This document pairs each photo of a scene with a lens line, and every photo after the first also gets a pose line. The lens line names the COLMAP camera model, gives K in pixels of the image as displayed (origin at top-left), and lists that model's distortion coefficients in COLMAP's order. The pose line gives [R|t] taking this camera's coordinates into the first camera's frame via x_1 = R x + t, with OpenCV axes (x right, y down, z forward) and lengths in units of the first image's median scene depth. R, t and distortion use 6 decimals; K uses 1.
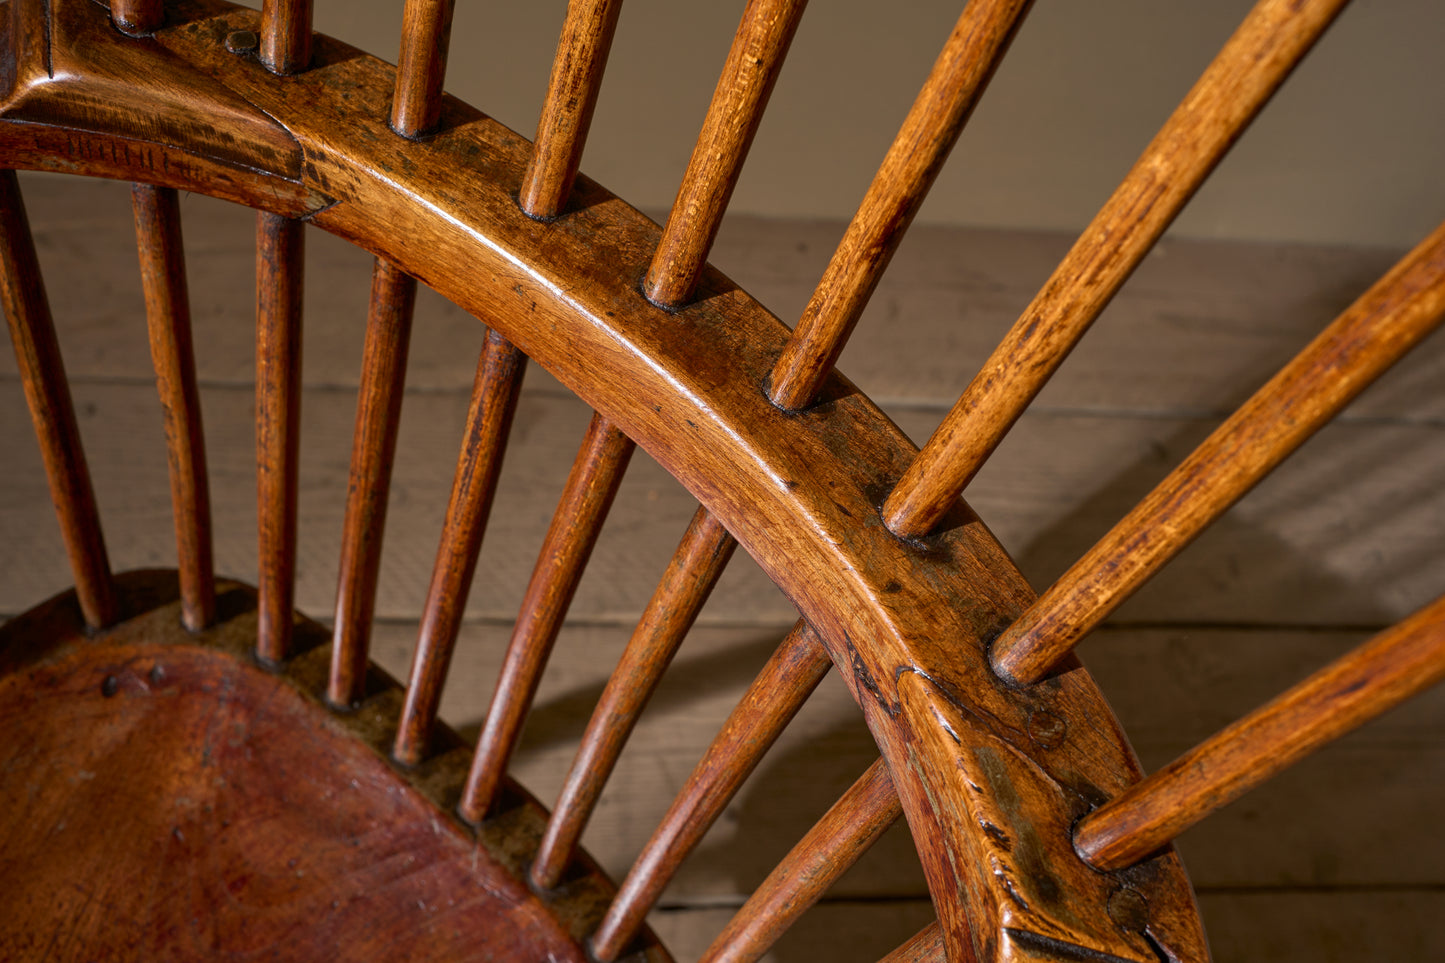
lens RADIAL K [[1474.6, 0, 716.9], [0, 1474.6, 486.4], [0, 0, 1]] dist [0.017522, 0.000000]
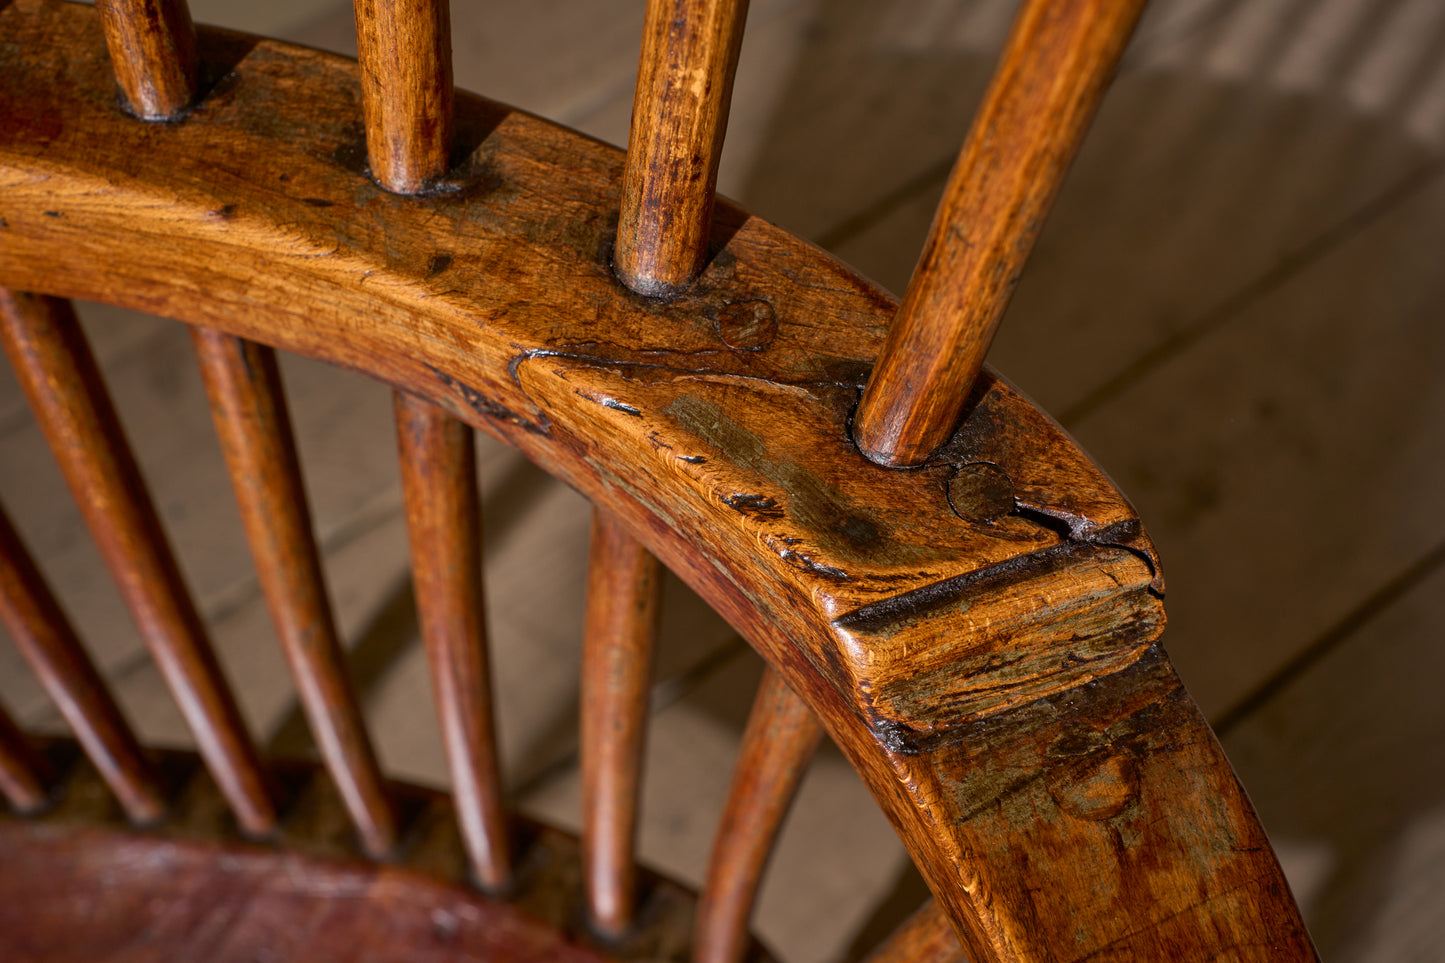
lens RADIAL K [[1474.6, 0, 729.3], [0, 1474.6, 484.2], [0, 0, 1]] dist [0.017522, 0.000000]
pose [[0.838929, -0.537046, 0.088199, 0.121688], [0.517408, 0.837283, 0.176766, 0.104122], [-0.168779, -0.102659, 0.980293, 0.357906]]
